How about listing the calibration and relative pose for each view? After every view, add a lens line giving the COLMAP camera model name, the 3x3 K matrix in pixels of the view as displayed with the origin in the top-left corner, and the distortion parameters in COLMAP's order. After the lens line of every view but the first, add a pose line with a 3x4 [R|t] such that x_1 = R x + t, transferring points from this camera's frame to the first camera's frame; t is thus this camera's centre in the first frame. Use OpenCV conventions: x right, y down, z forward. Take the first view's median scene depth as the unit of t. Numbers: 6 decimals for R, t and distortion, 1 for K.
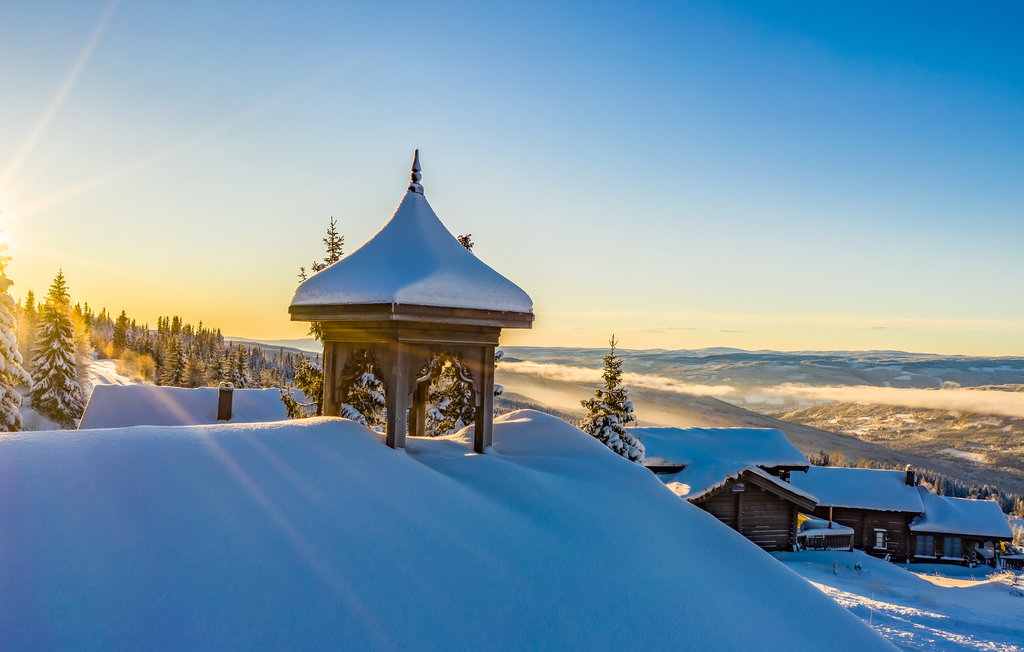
lens RADIAL K [[913.8, 0, 520.0], [0, 913.8, 324.1], [0, 0, 1]] dist [-0.027353, 0.008569]
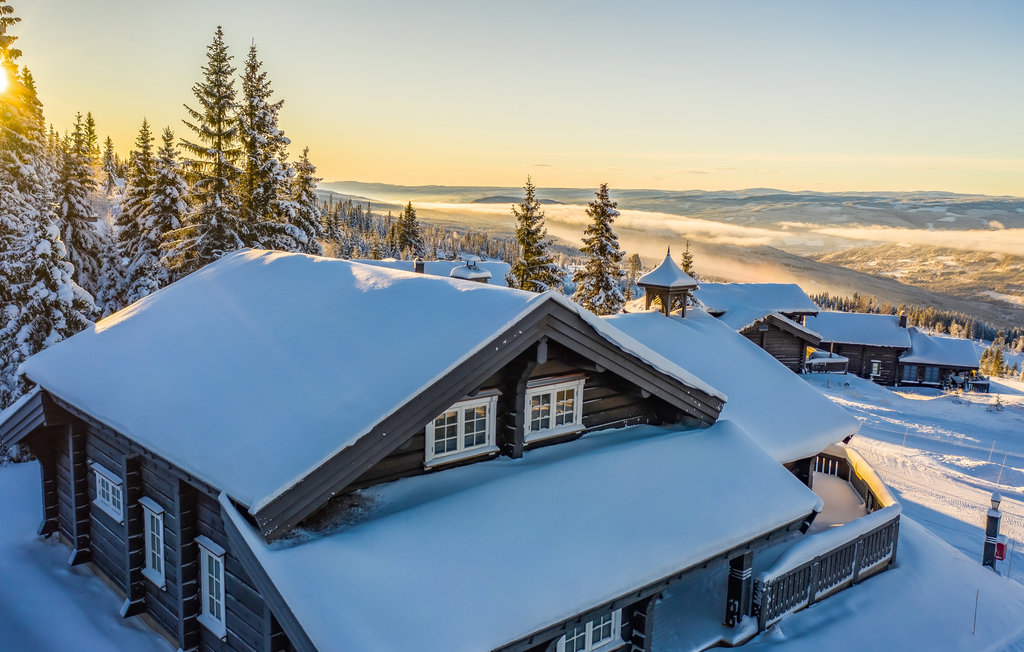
lens RADIAL K [[913.8, 0, 520.0], [0, 913.8, 324.1], [0, 0, 1]] dist [-0.027353, 0.008569]
pose [[0.999205, 0.001125, -0.039842, -0.052156], [0.005735, 0.985138, 0.171668, -0.046288], [0.039443, -0.171760, 0.984349, -0.263533]]
